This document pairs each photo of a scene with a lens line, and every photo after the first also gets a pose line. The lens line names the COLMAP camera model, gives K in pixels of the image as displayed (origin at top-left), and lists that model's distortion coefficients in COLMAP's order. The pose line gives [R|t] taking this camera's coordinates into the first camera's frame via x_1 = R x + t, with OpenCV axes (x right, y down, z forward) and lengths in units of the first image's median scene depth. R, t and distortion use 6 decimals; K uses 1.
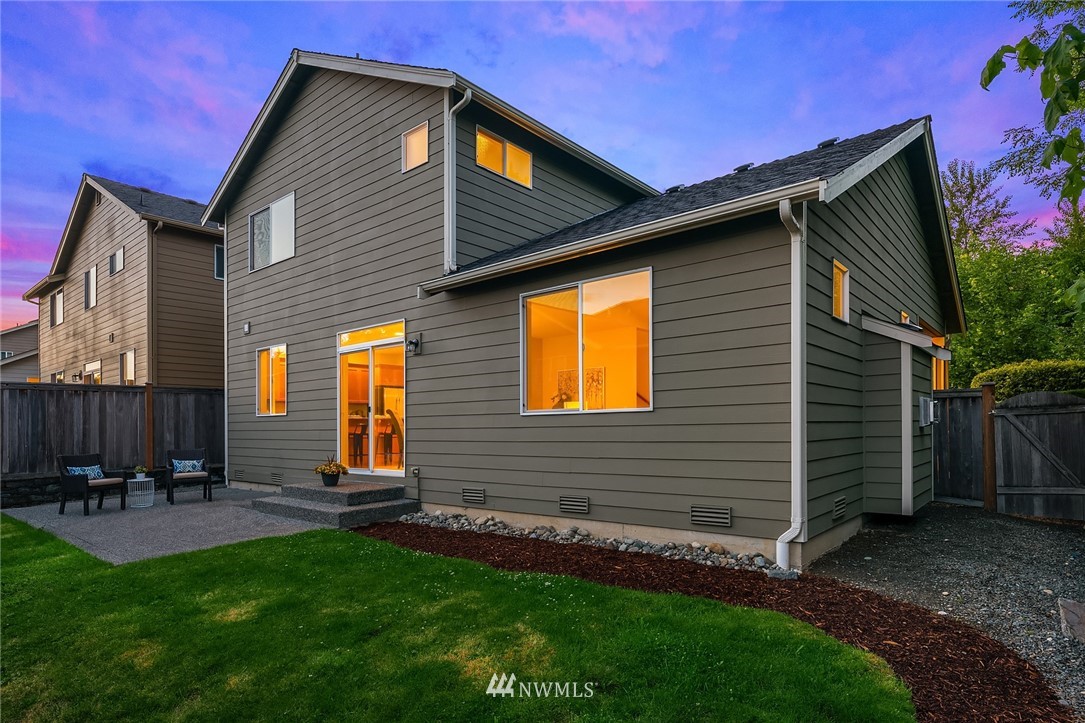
lens RADIAL K [[603.4, 0, 576.9], [0, 603.4, 421.5], [0, 0, 1]] dist [-0.001493, -0.001492]
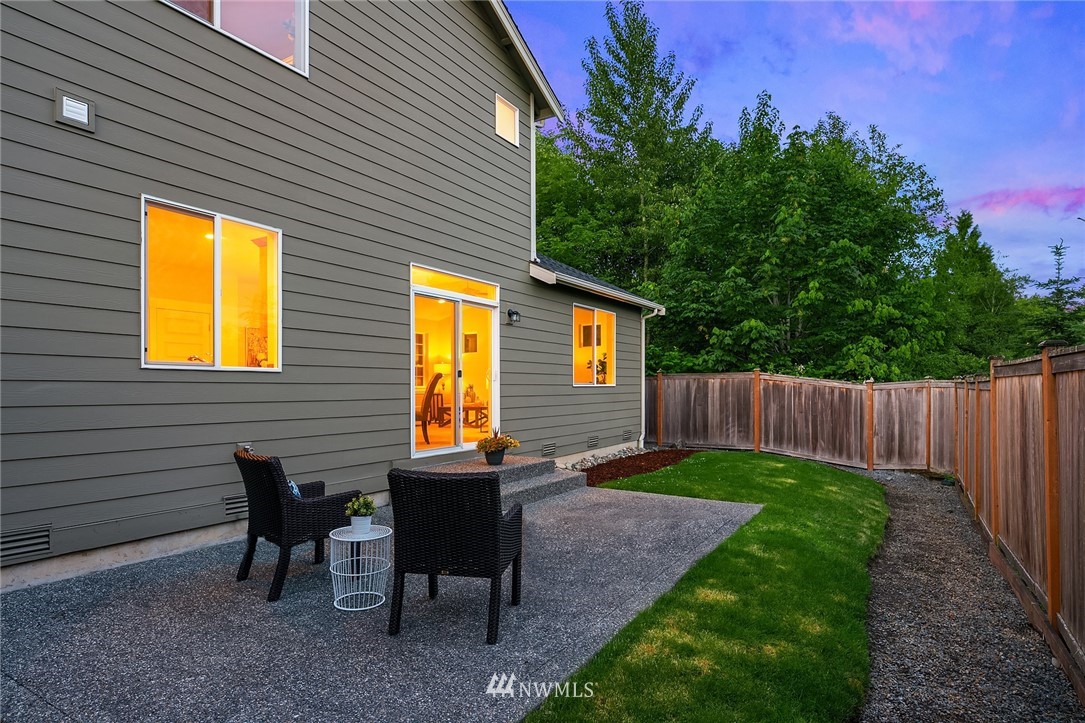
lens RADIAL K [[577.2, 0, 541.7], [0, 577.2, 394.9], [0, 0, 1]] dist [-0.001873, -0.000502]
pose [[-0.118038, 0.003679, 0.993002, -0.959374], [-0.001313, 0.999992, -0.003861, 0.010222], [-0.993008, -0.001759, -0.118032, 0.815049]]
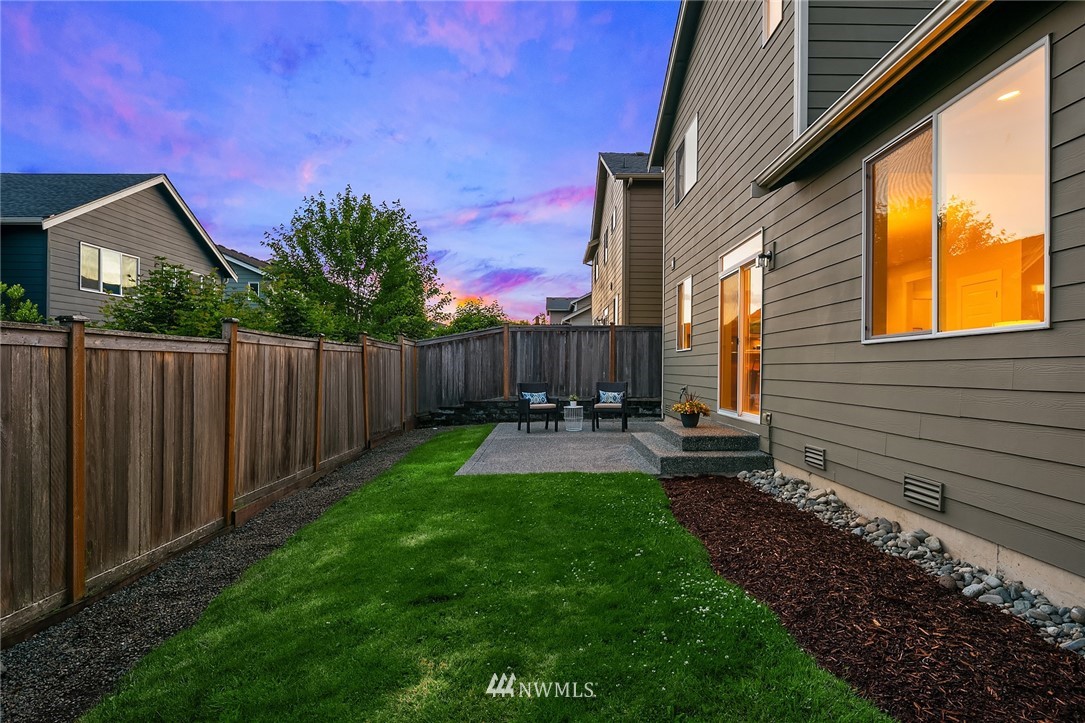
lens RADIAL K [[622.3, 0, 542.5], [0, 622.3, 361.5], [0, 0, 1]] dist [-0.005213, -0.001993]
pose [[0.611498, 0.007442, -0.791211, 0.150260], [-0.007305, 0.999966, 0.003760, 0.005830], [0.791213, 0.003481, 0.611531, 0.203948]]
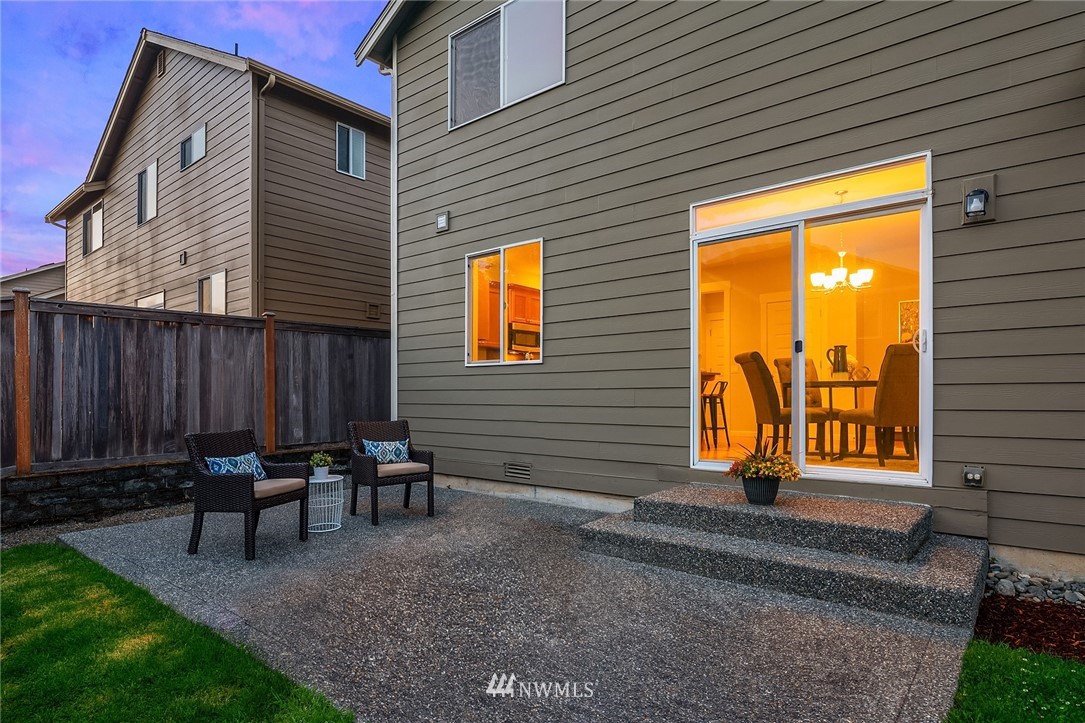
lens RADIAL K [[604.1, 0, 559.0], [0, 604.1, 390.1], [0, 0, 1]] dist [-0.001342, -0.000787]
pose [[0.999908, 0.008216, -0.010827, -0.445593], [-0.008210, 0.999966, 0.000606, 0.014599], [0.010832, -0.000517, 0.999941, 0.412194]]
